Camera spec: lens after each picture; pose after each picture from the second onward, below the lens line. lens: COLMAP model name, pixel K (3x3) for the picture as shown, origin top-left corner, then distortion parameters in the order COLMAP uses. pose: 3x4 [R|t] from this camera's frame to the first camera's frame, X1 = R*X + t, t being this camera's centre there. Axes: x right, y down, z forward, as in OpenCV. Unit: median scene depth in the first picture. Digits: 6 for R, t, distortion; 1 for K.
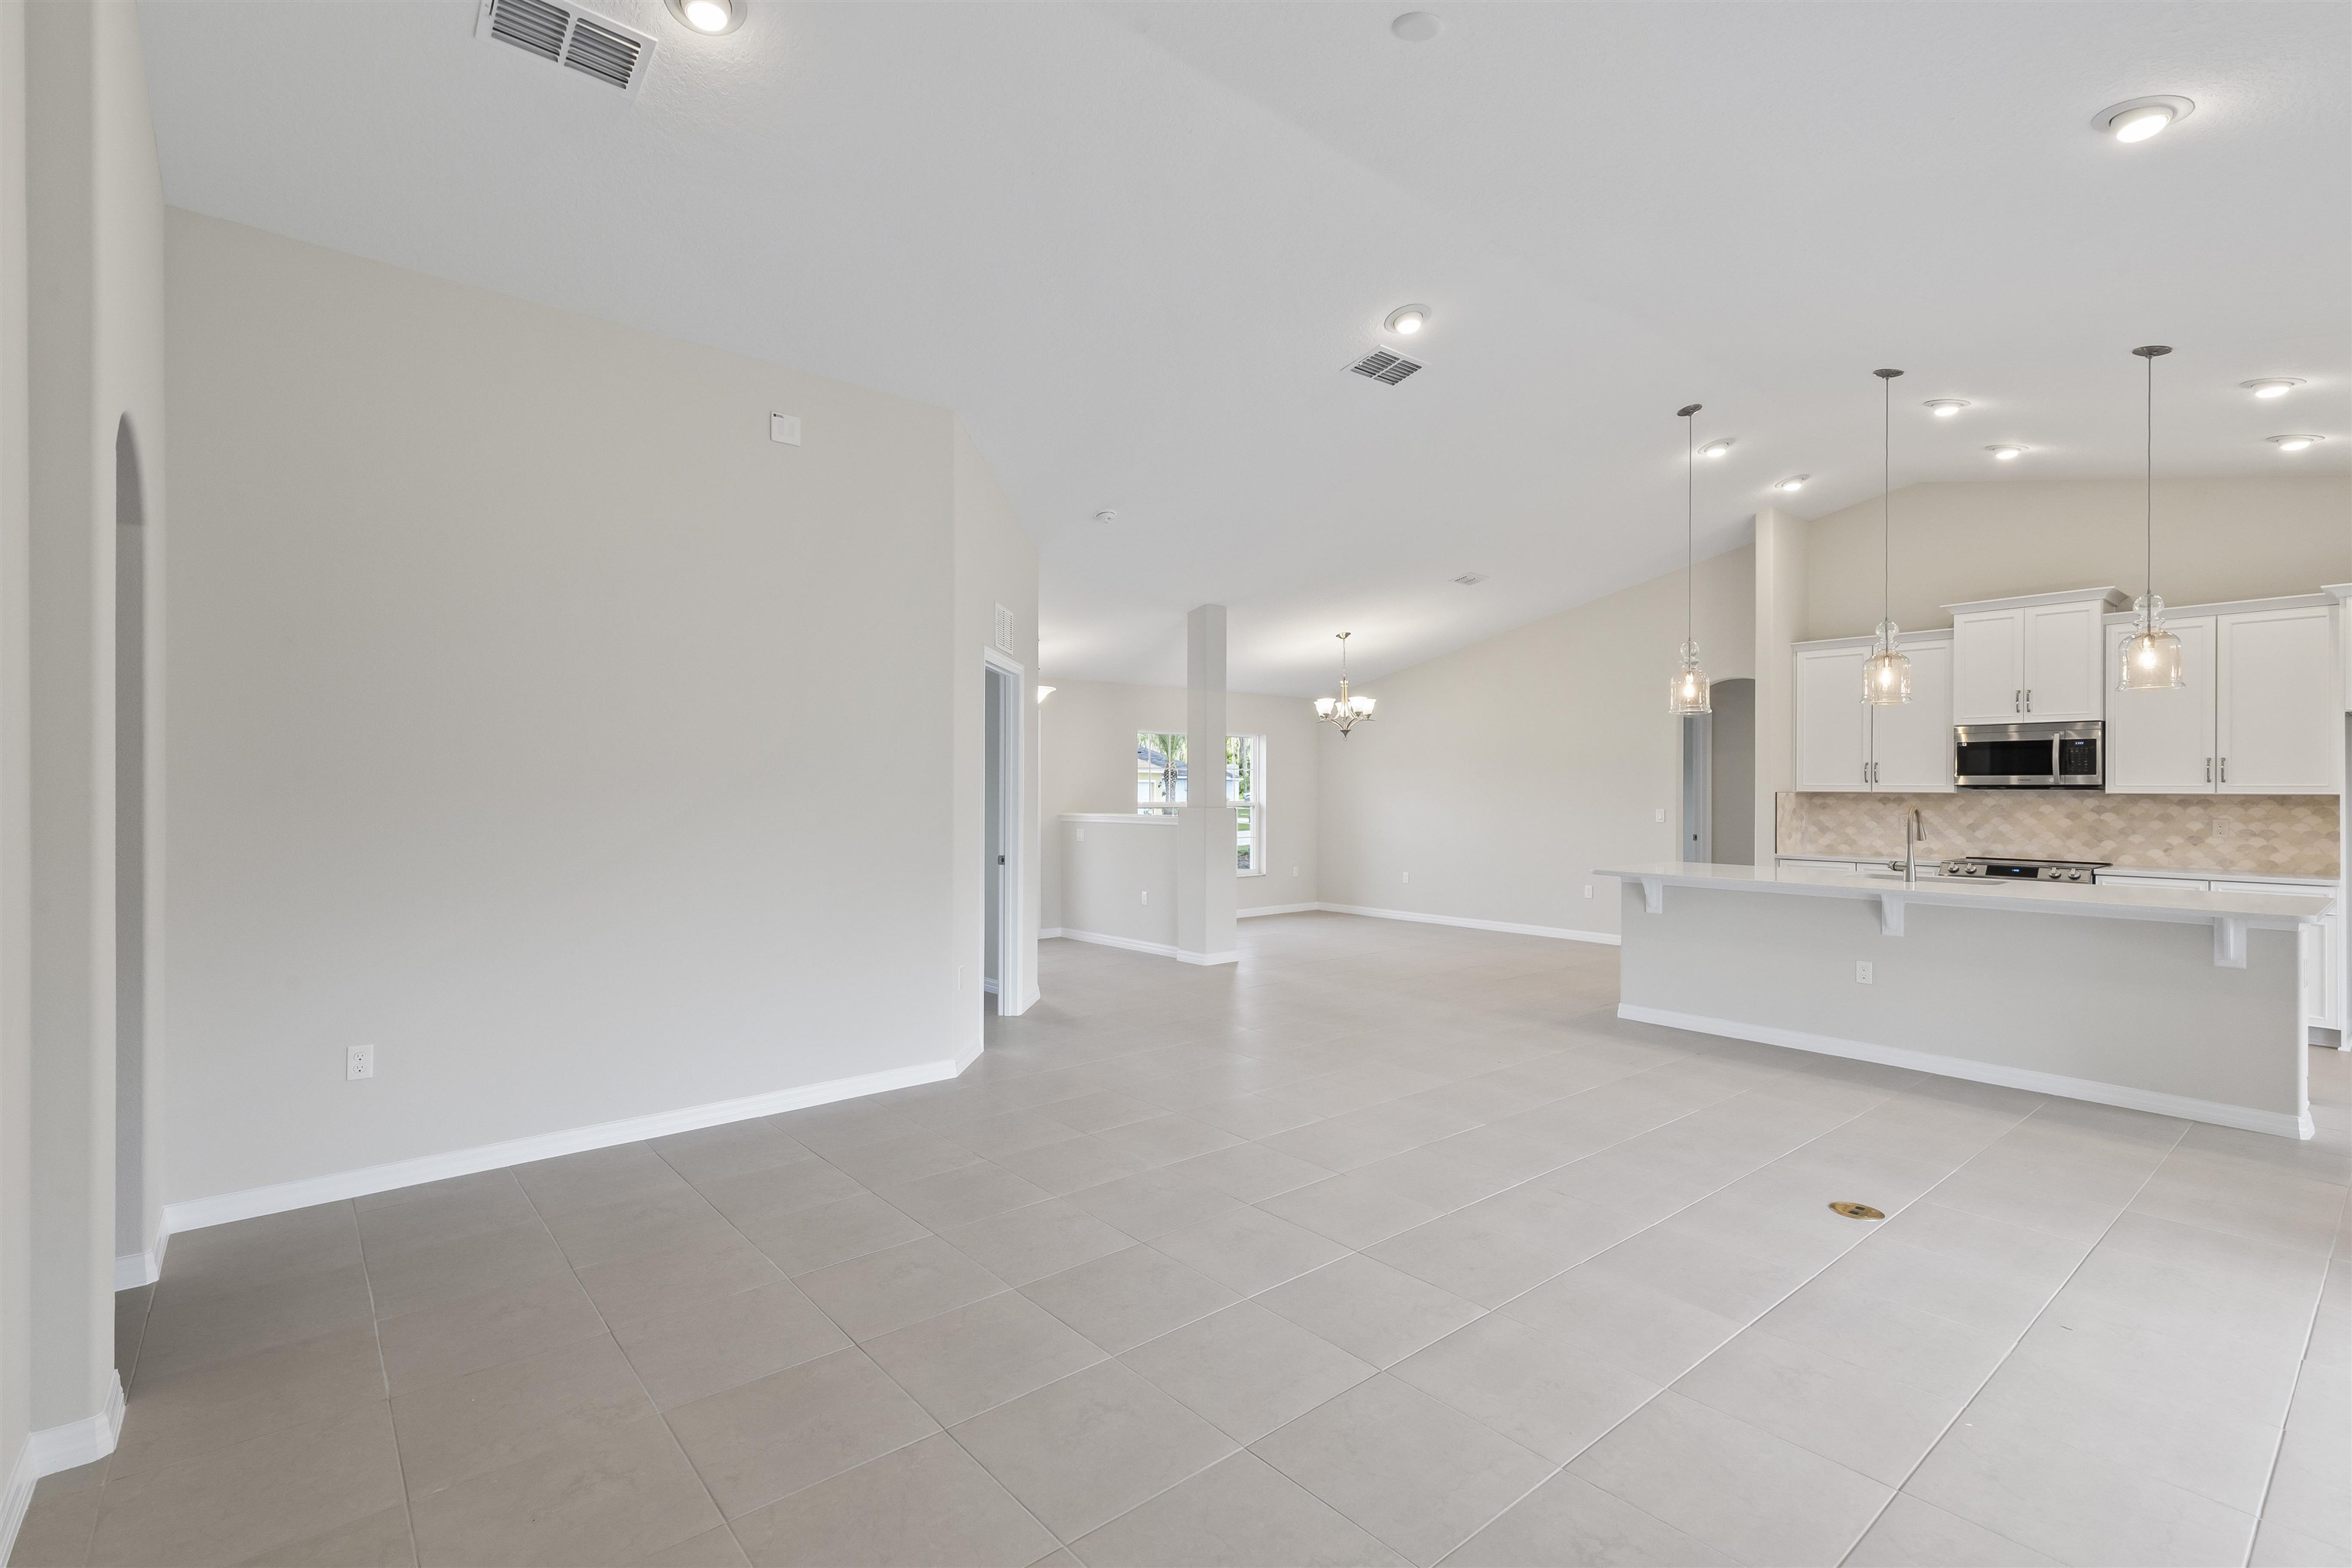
lens RADIAL K [[1056.5, 0, 1160.1], [0, 1056.5, 784.2], [0, 0, 1]] dist [0.003771, 0.000624]
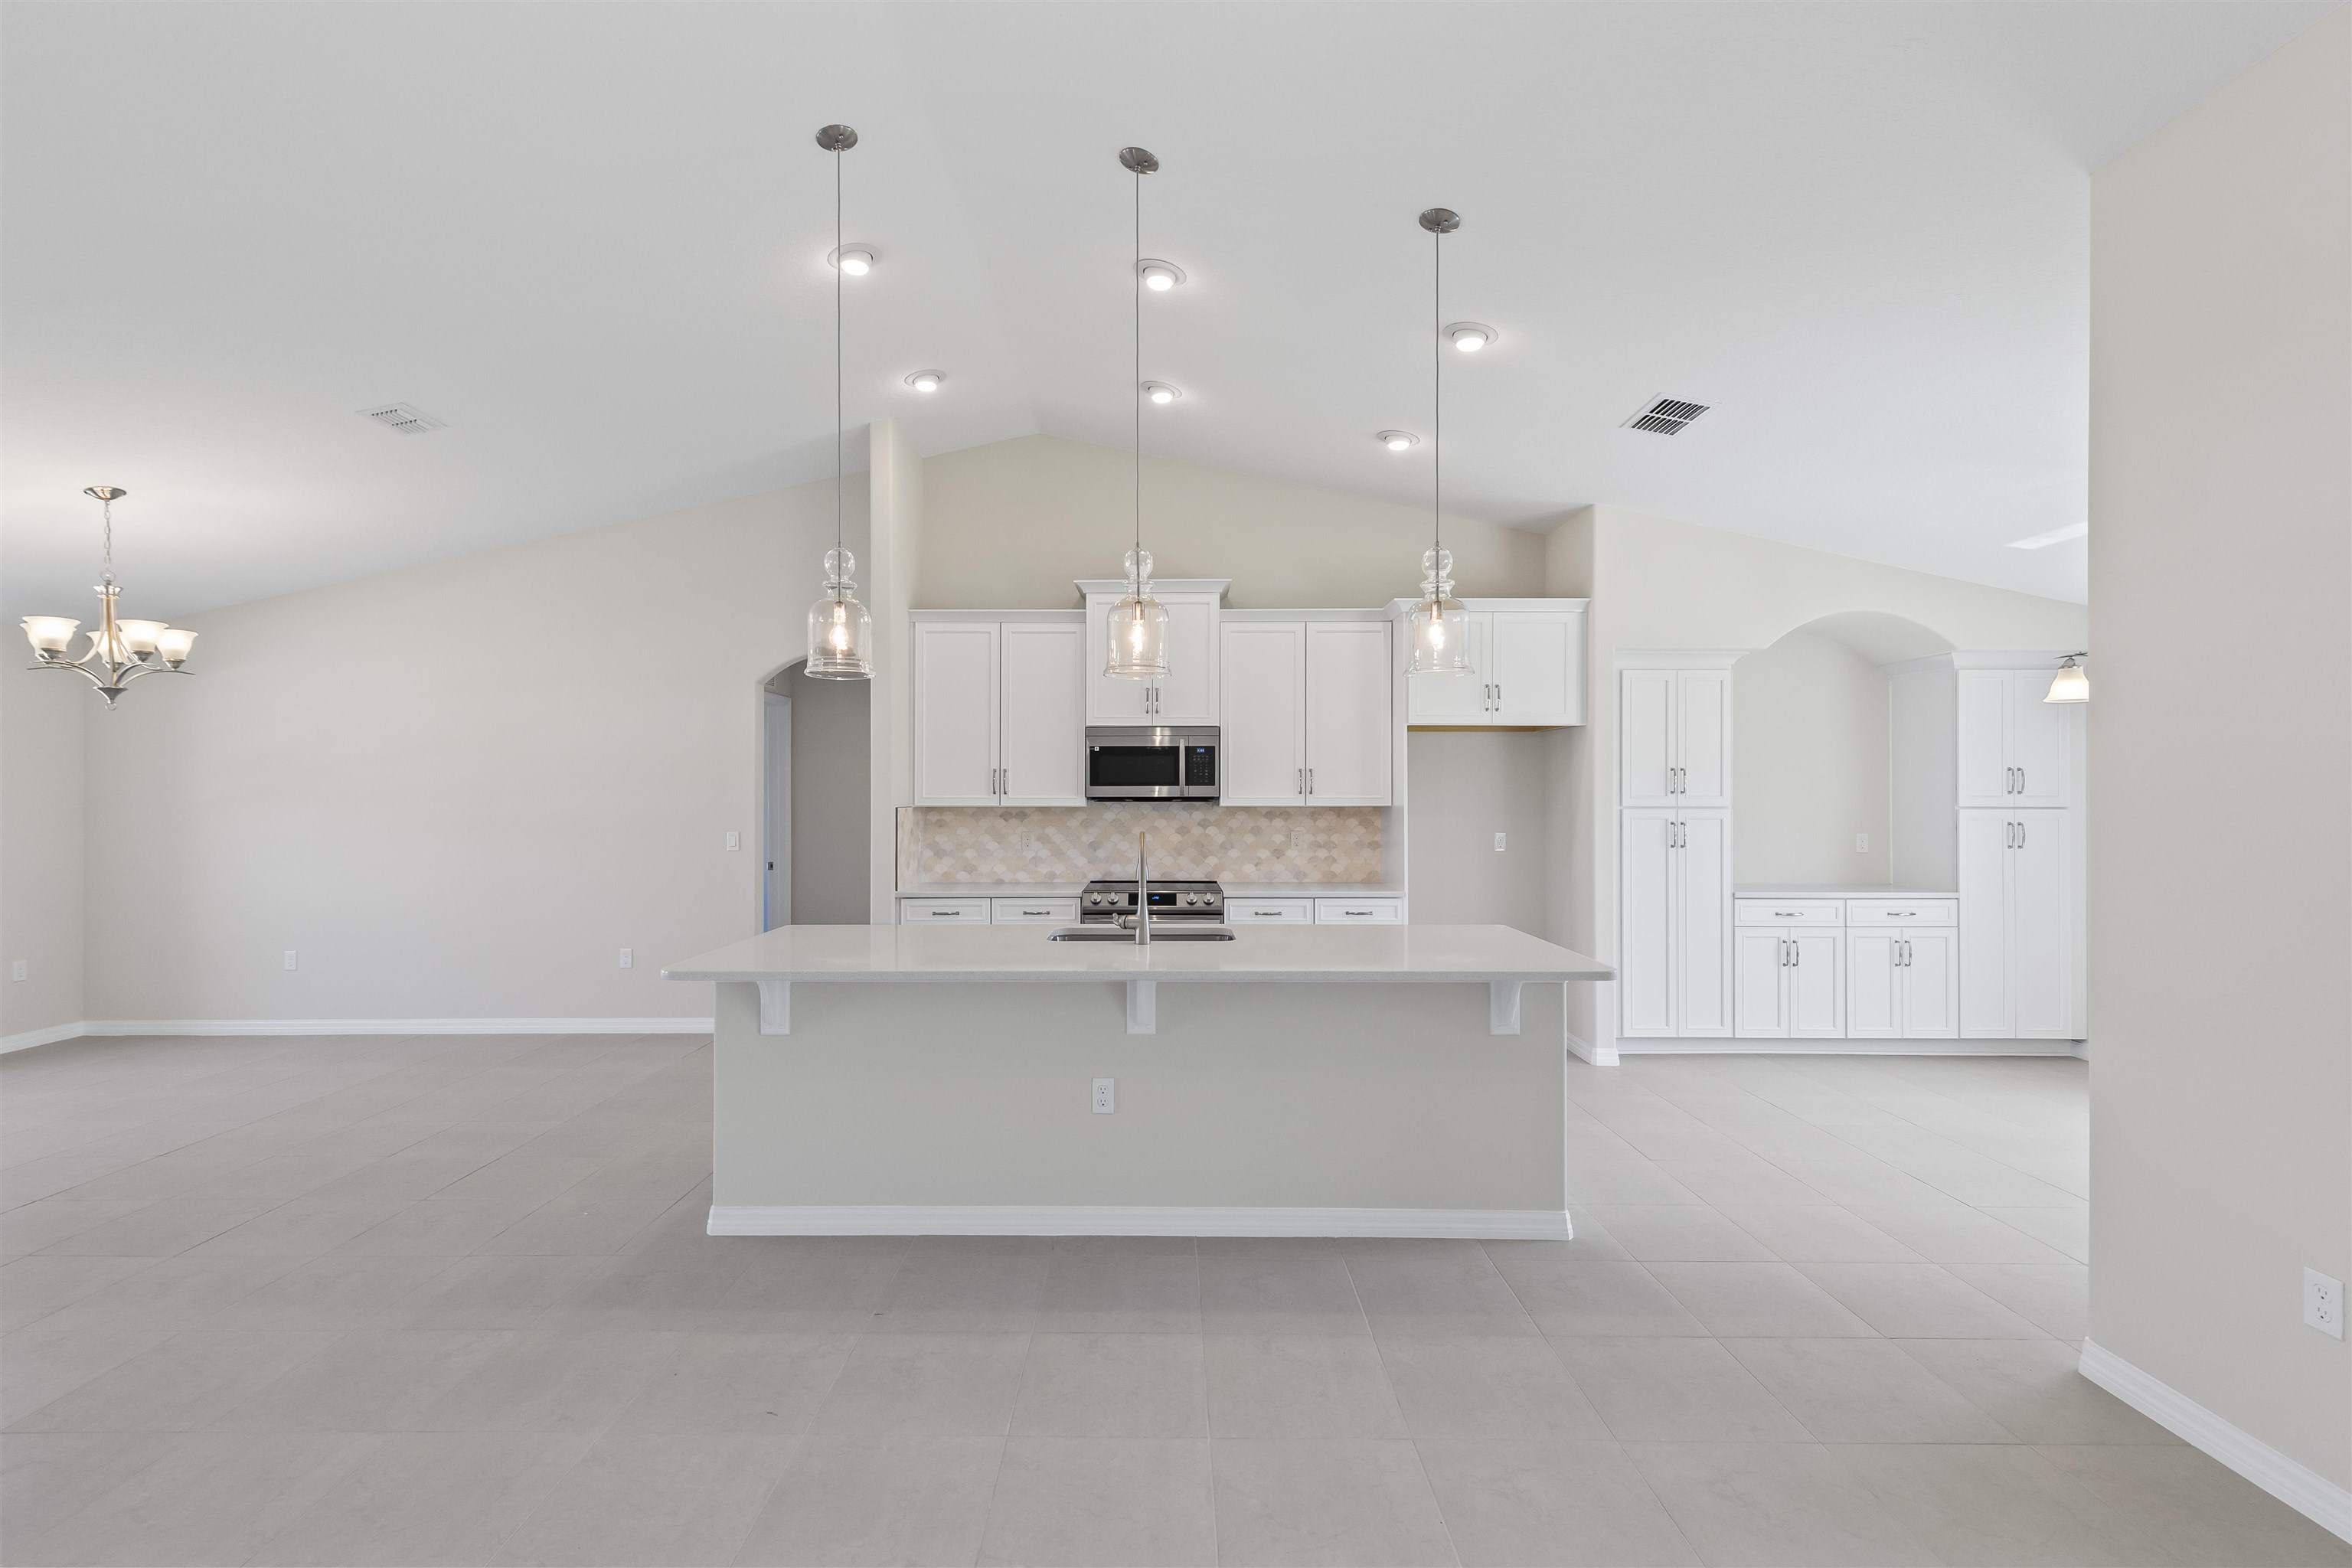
lens RADIAL K [[1056.5, 0, 1158.2], [0, 1056.5, 791.6], [0, 0, 1]] dist [0.003771, 0.000624]
pose [[0.642489, -0.001809, 0.766293, 0.152935], [0.000270, 0.999998, 0.002135, -0.005677], [-0.766295, -0.001165, 0.642488, 0.437154]]
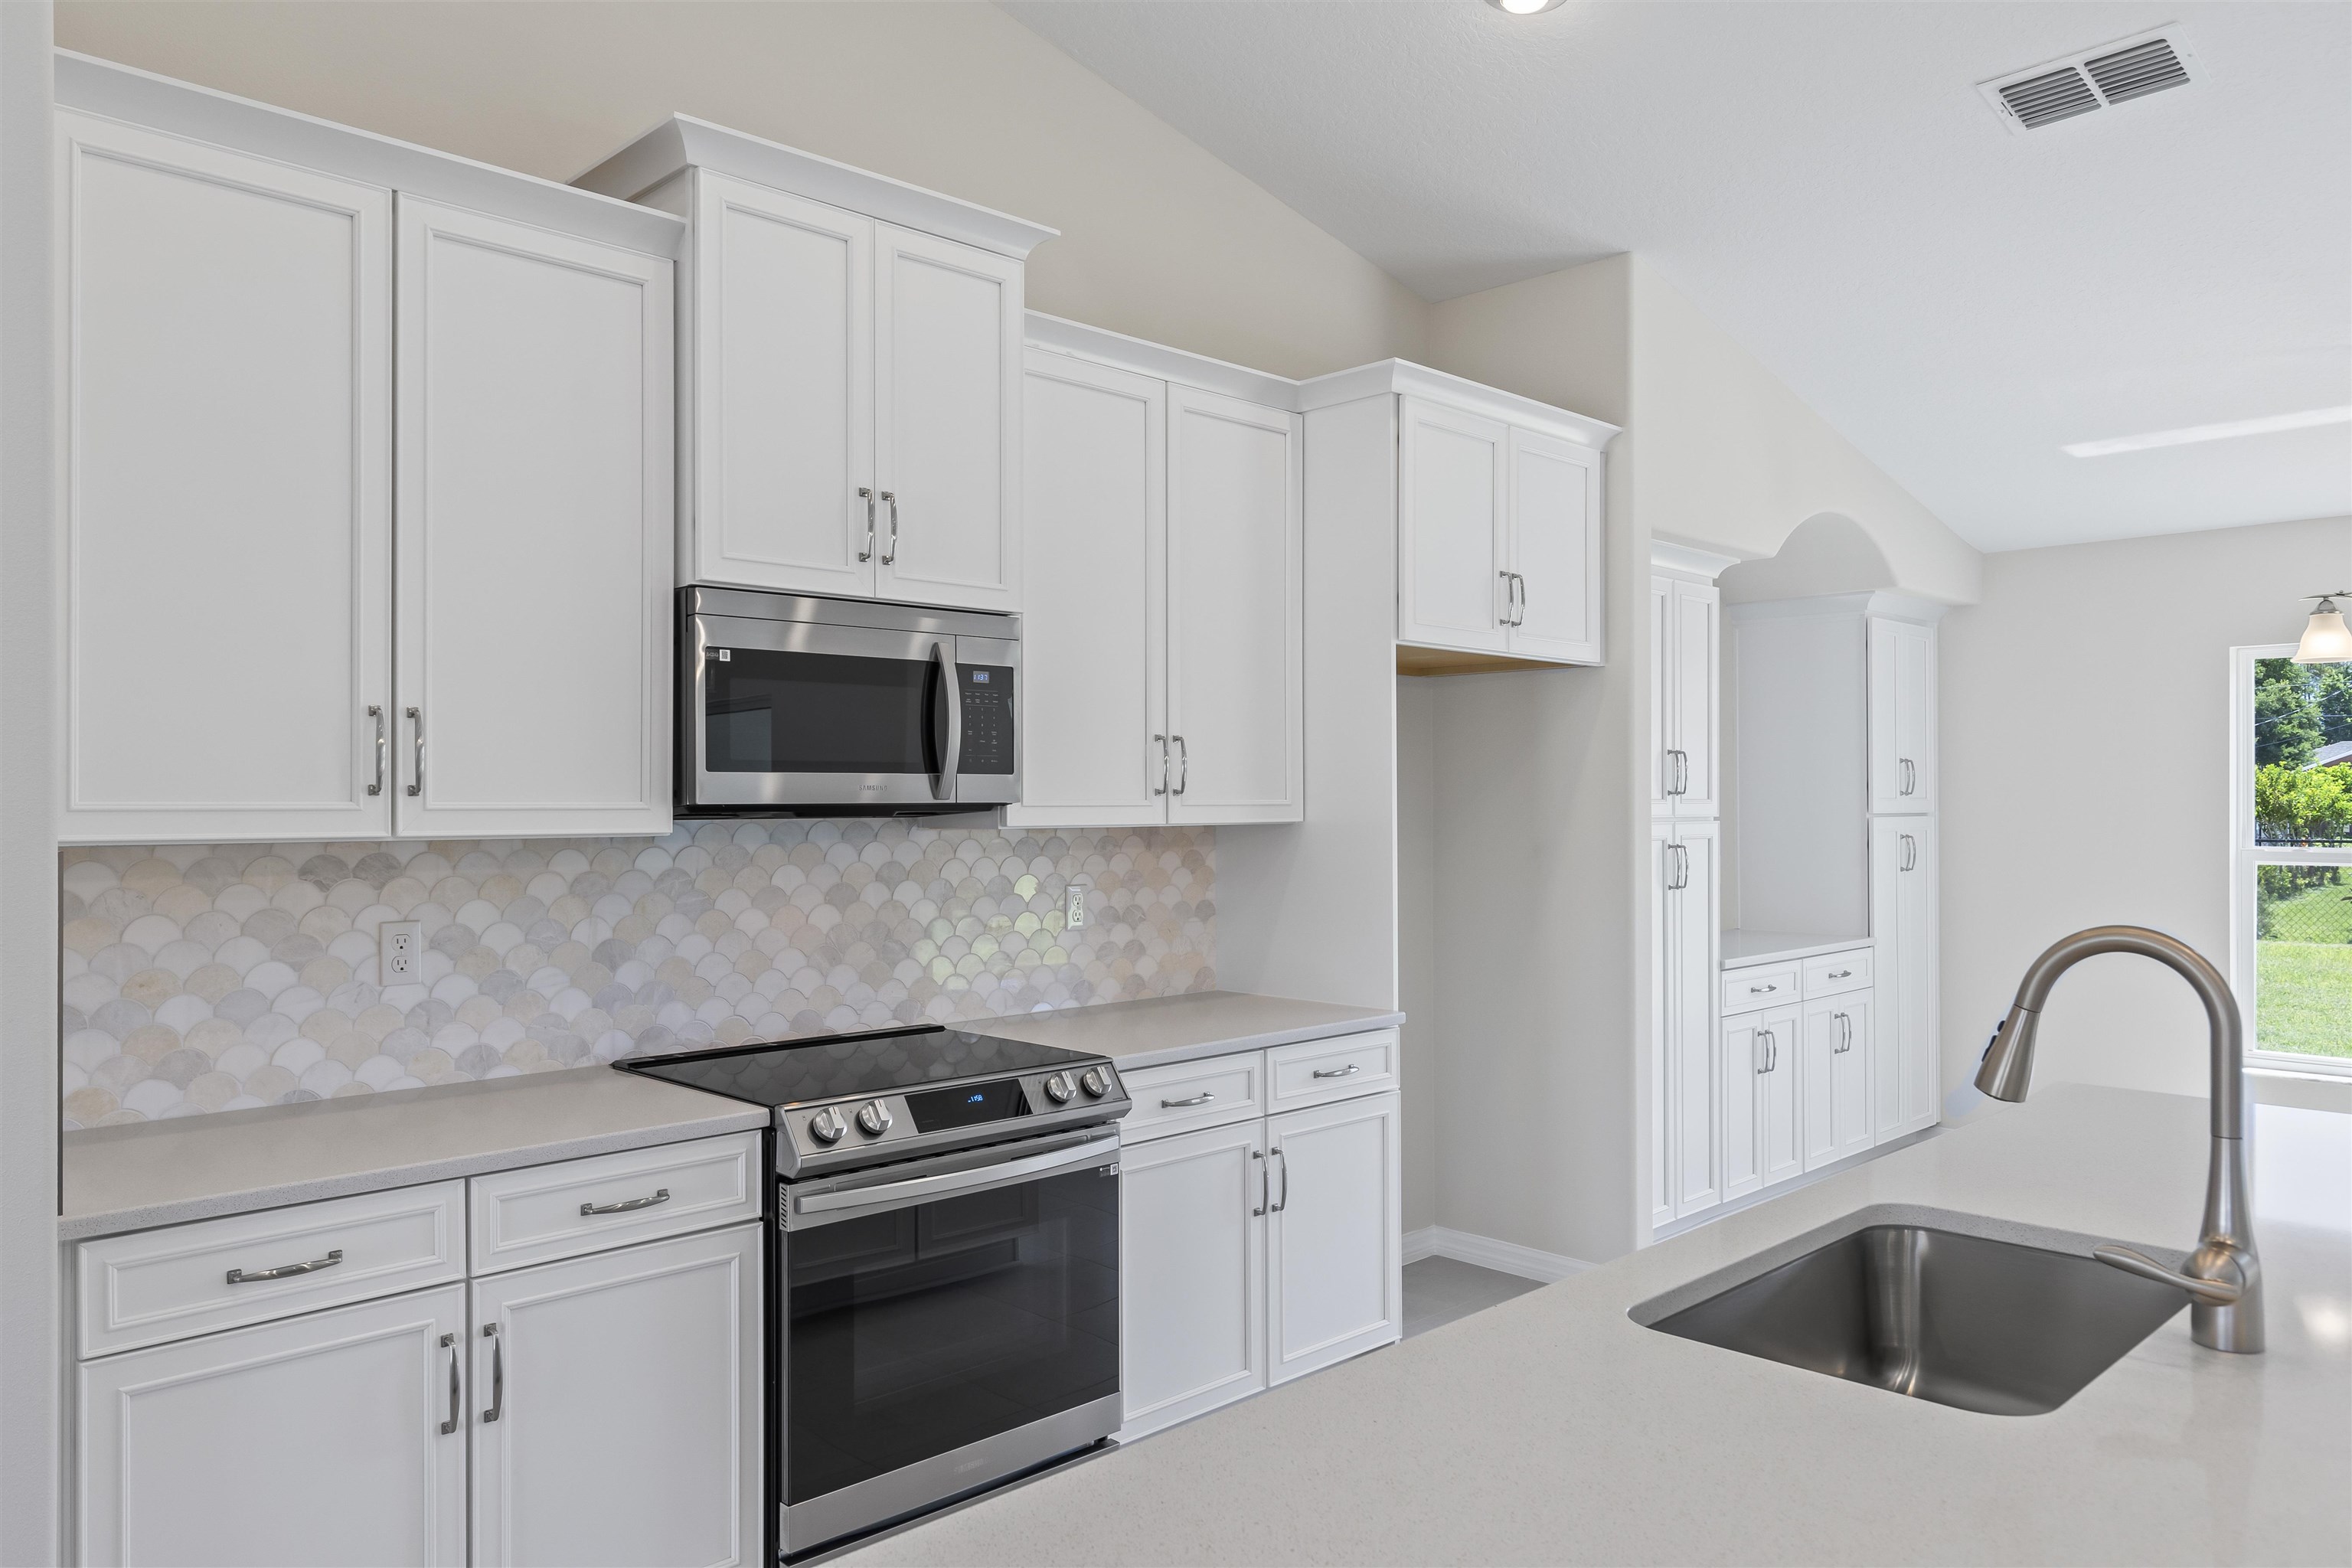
lens RADIAL K [[1622.0, 0, 1170.2], [0, 1622.0, 797.1], [0, 0, 1]] dist [-0.011022, 0.013314]
pose [[-0.083442, -0.002304, 0.996510, 0.346557], [-0.000697, 0.999997, 0.002254, -0.002519], [-0.996512, -0.000507, -0.083443, 0.950626]]
